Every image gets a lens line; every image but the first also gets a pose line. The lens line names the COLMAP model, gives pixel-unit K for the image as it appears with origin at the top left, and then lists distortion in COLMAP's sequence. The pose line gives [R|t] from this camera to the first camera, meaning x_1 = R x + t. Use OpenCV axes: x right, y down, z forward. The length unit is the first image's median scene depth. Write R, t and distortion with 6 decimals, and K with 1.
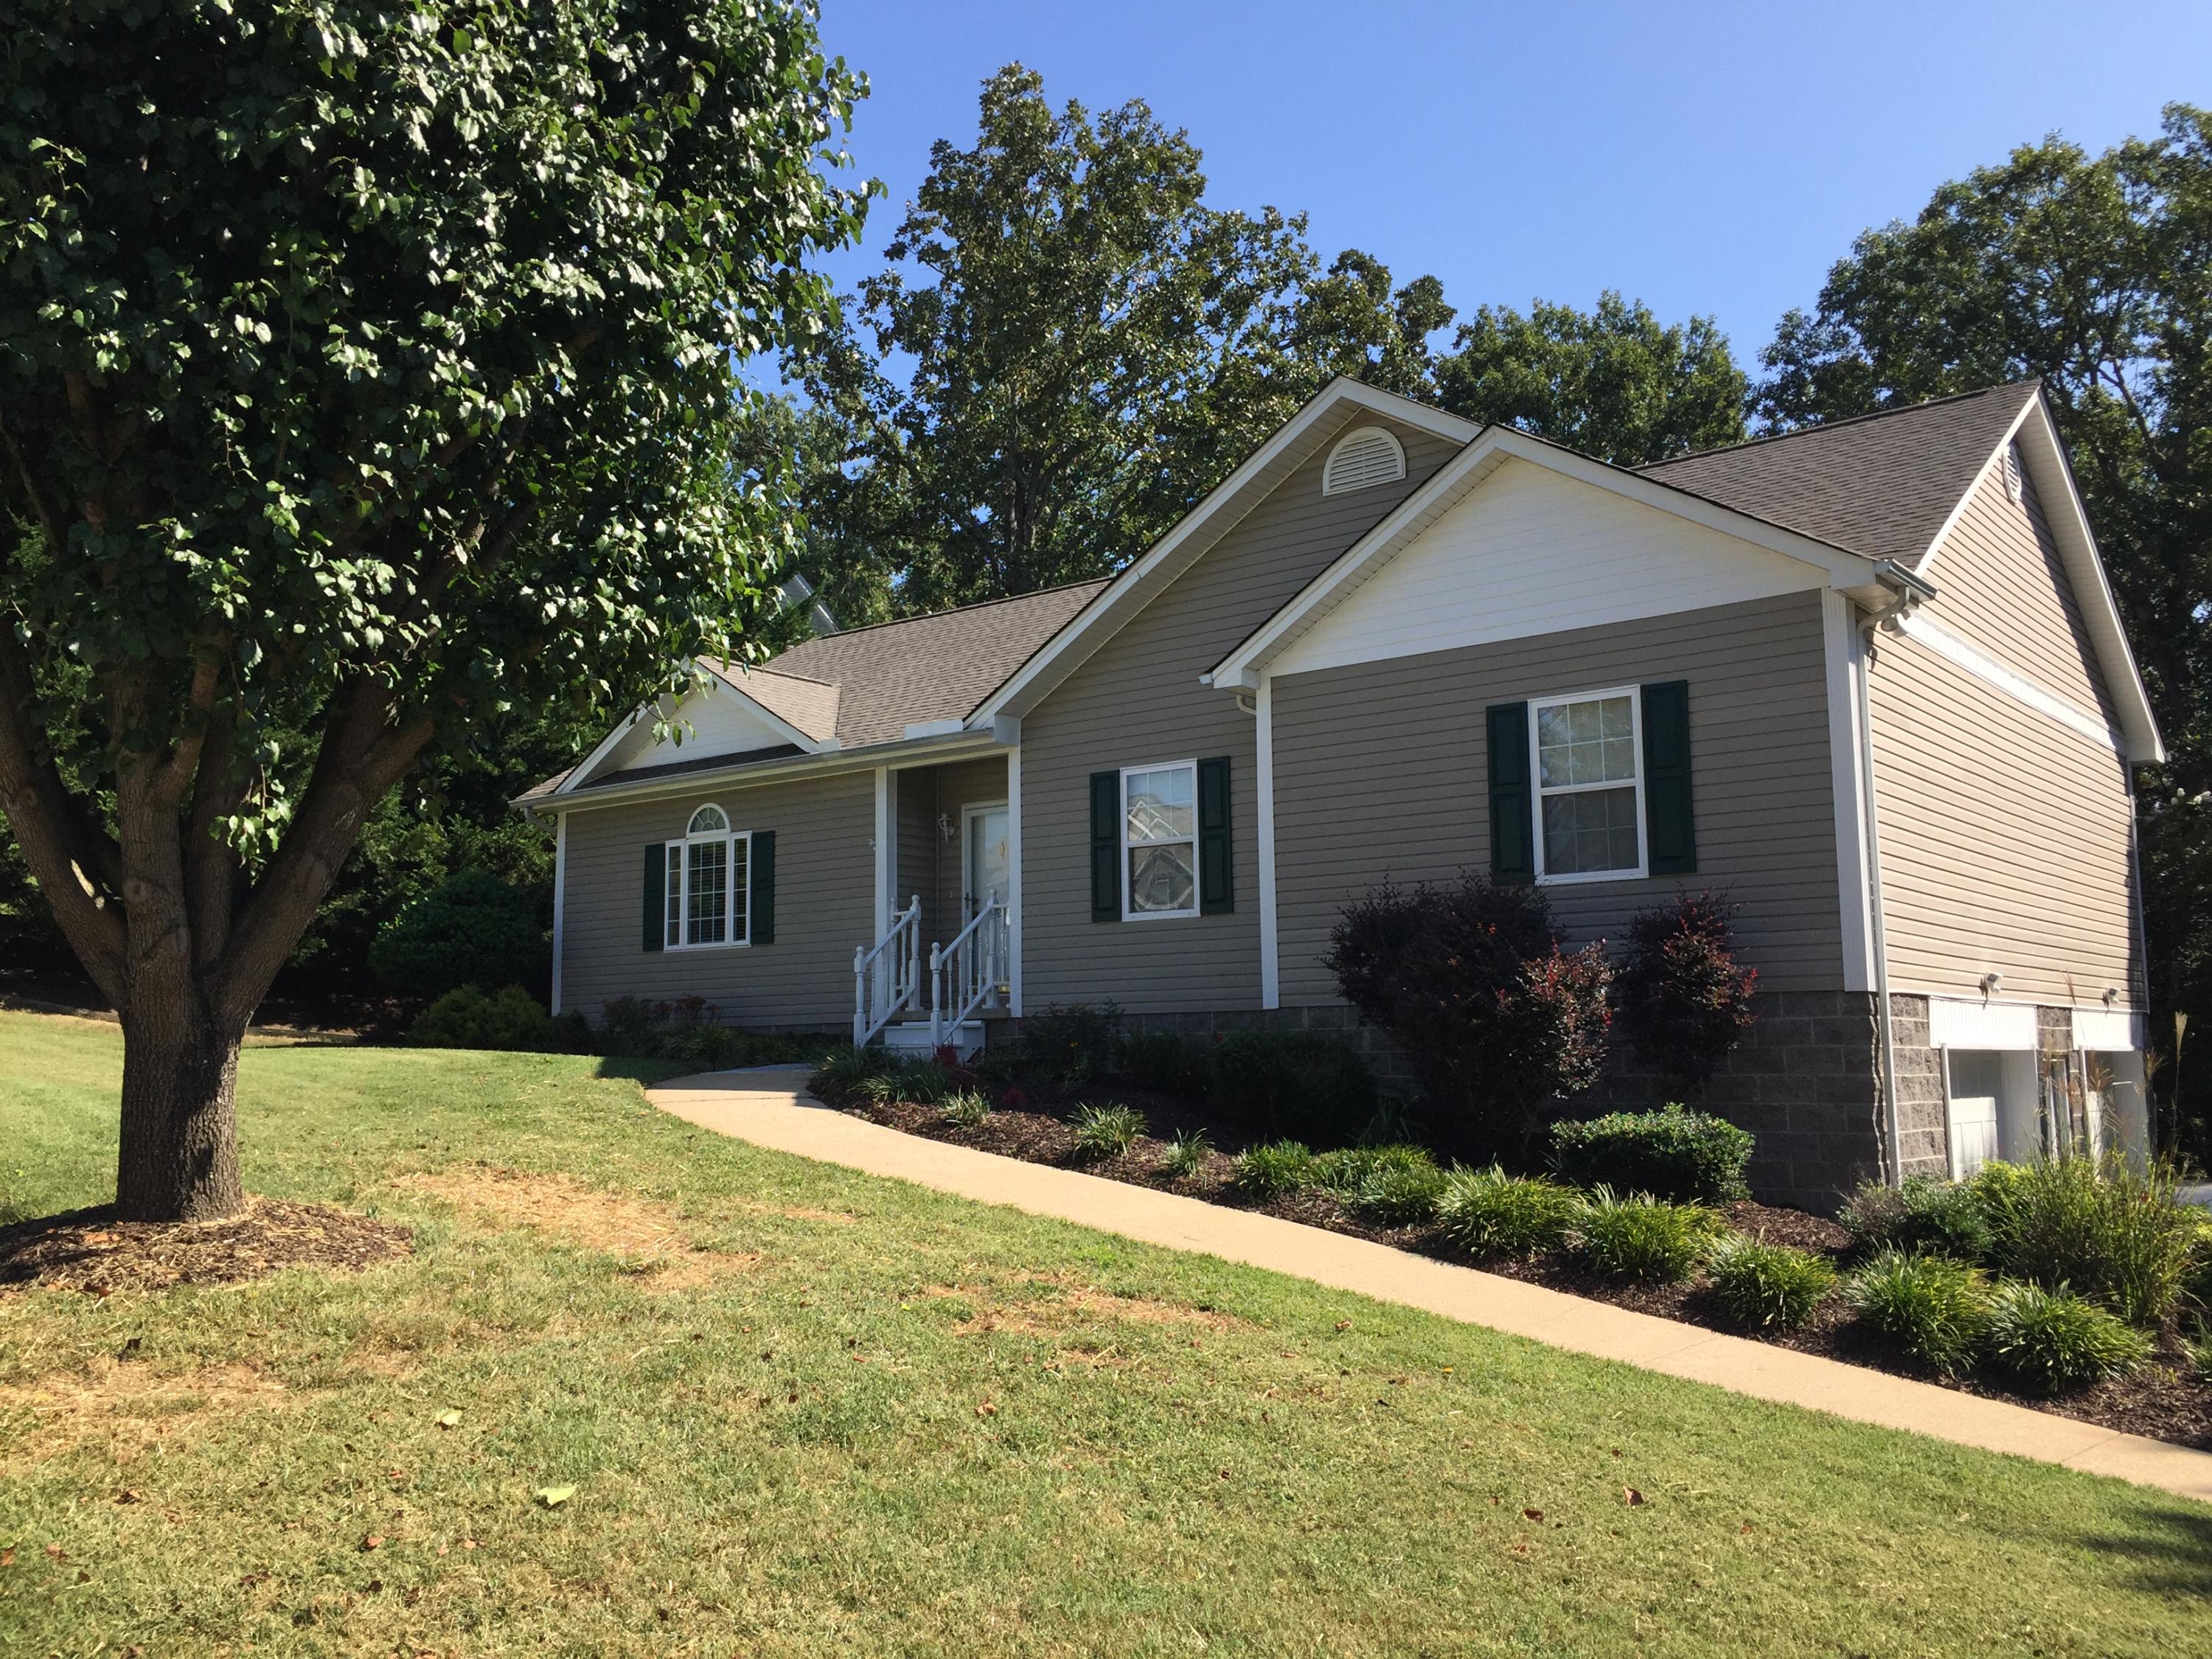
lens RADIAL K [[1899.7, 0, 1105.2], [0, 1899.7, 833.5], [0, 0, 1]] dist [-0.006231, -0.001306]
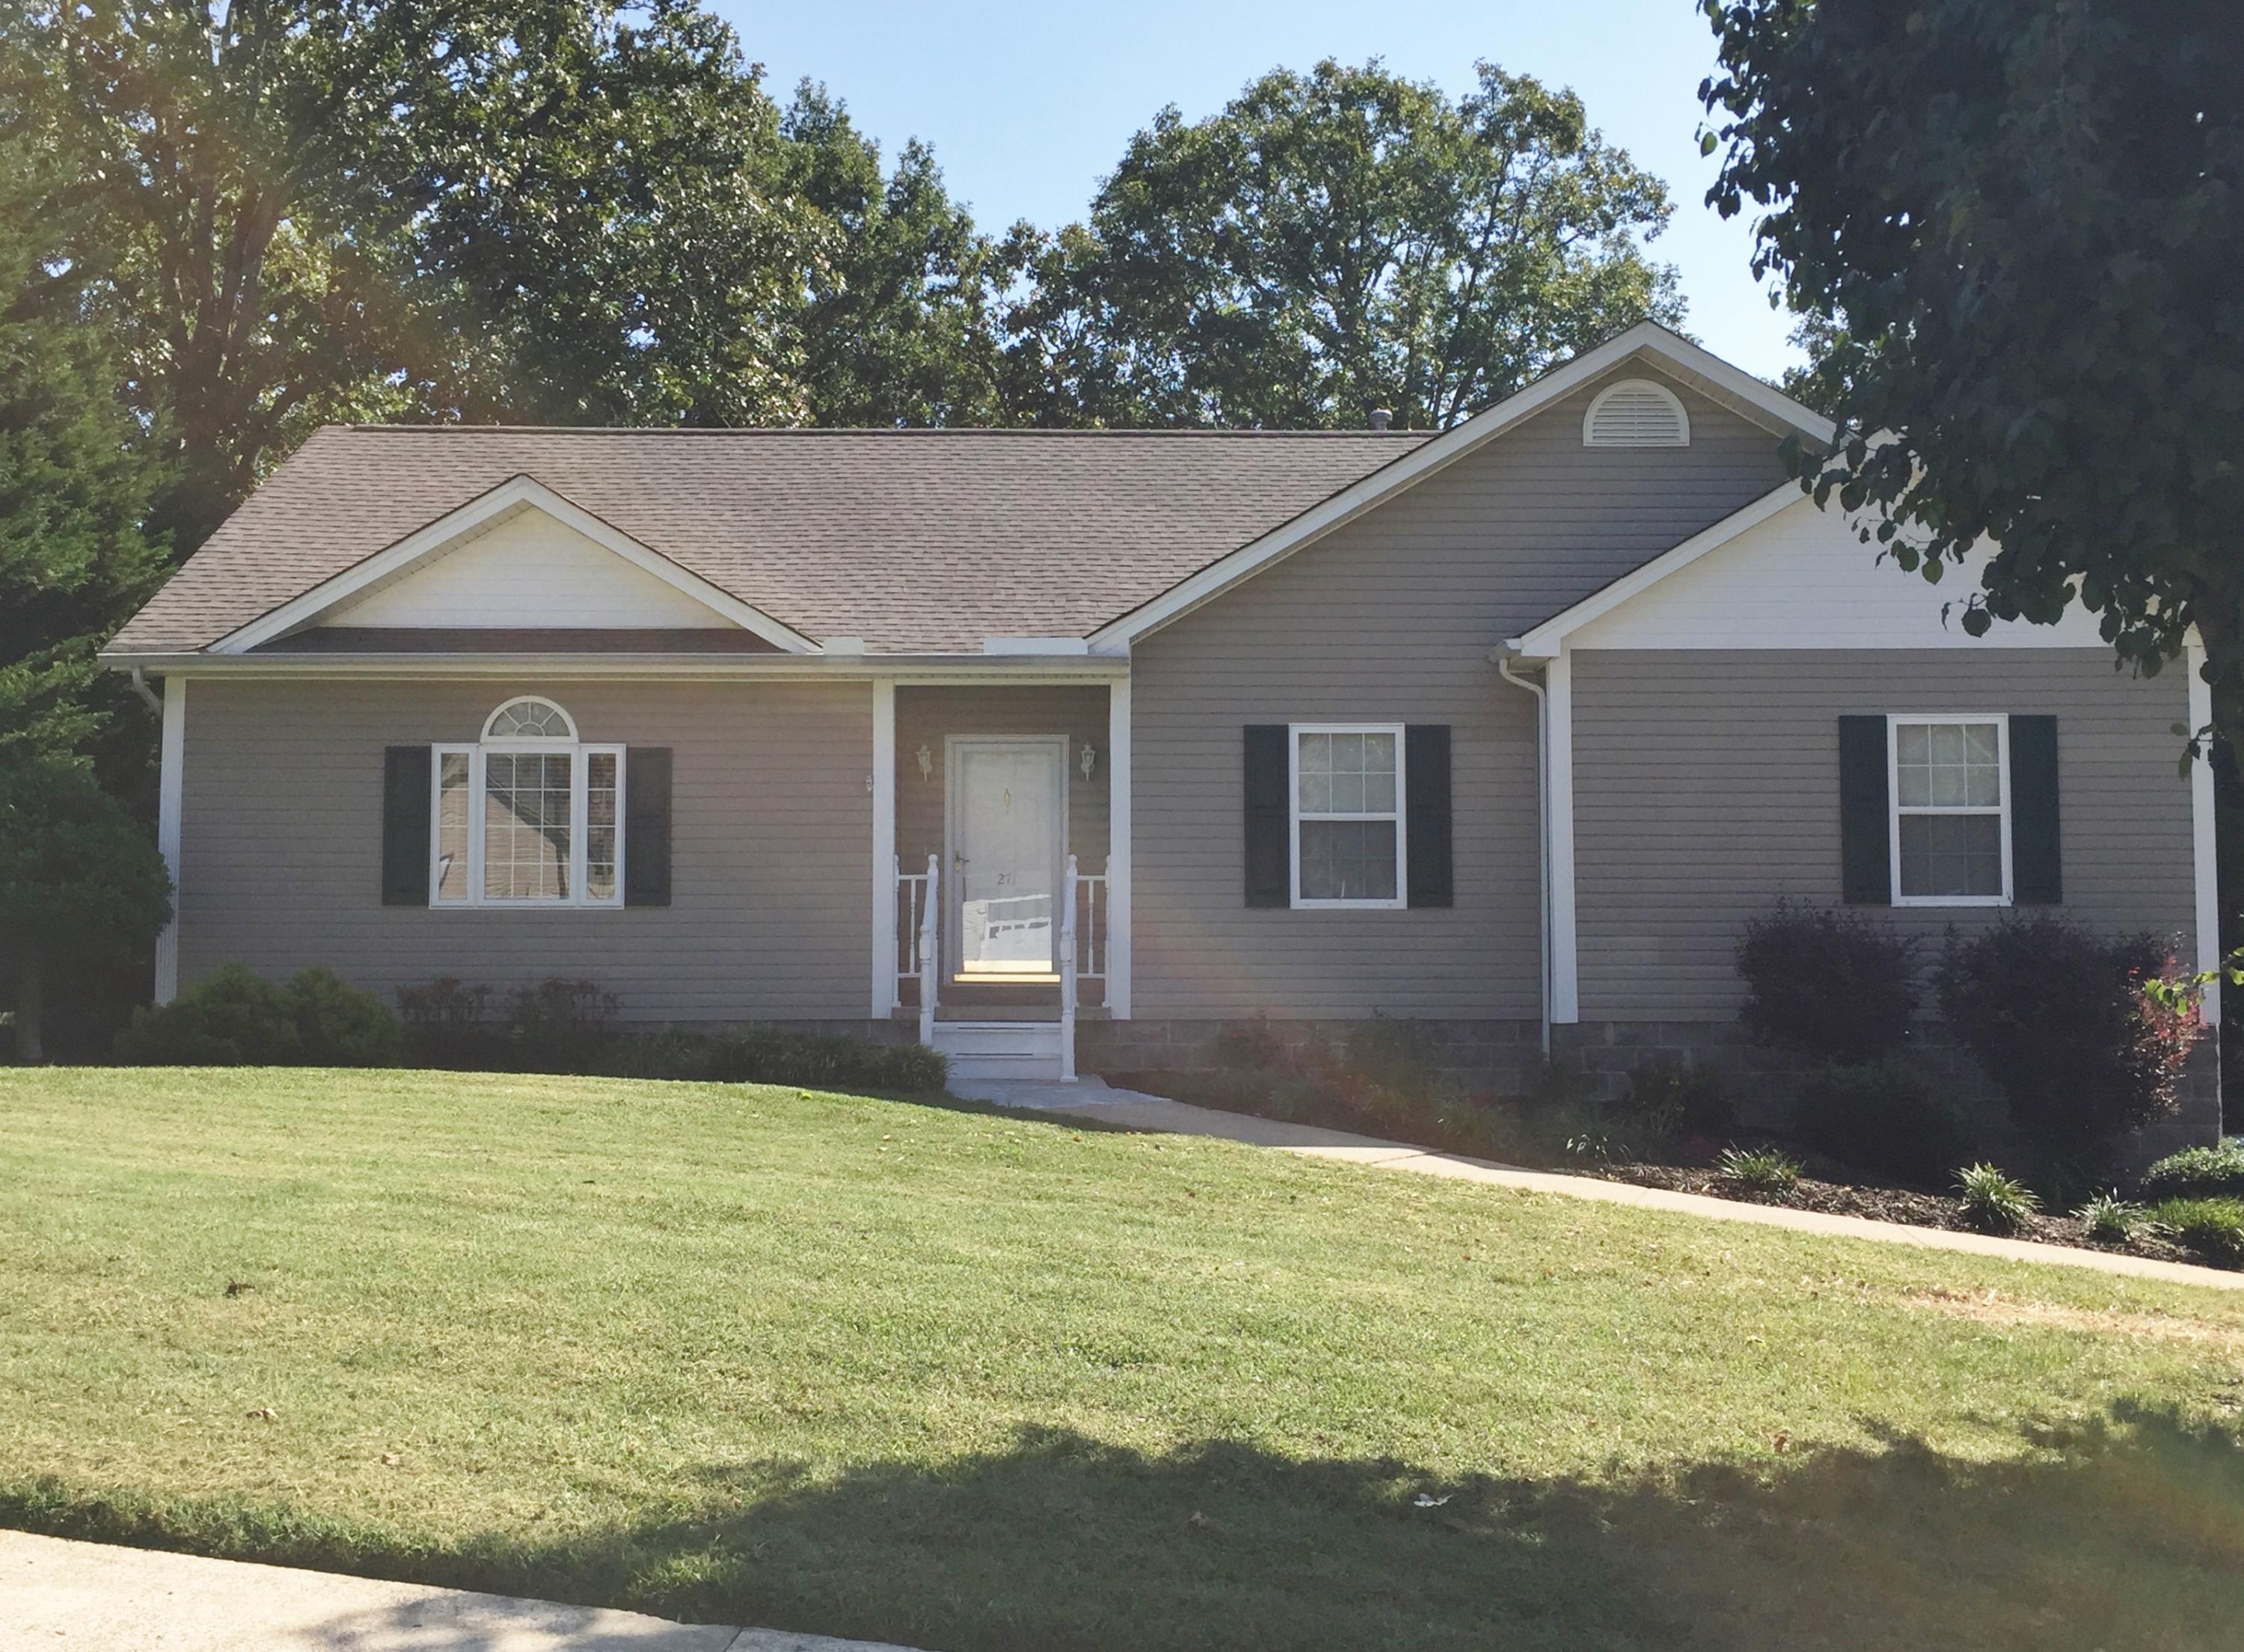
lens RADIAL K [[2384.5, 0, 1122.7], [0, 2384.5, 818.2], [0, 0, 1]] dist [0.056350, 0.000000]
pose [[0.770946, 0.047172, 0.635151, -0.778183], [-0.081824, 0.996325, 0.025322, -0.014733], [-0.631623, -0.071493, 0.771972, 0.265912]]
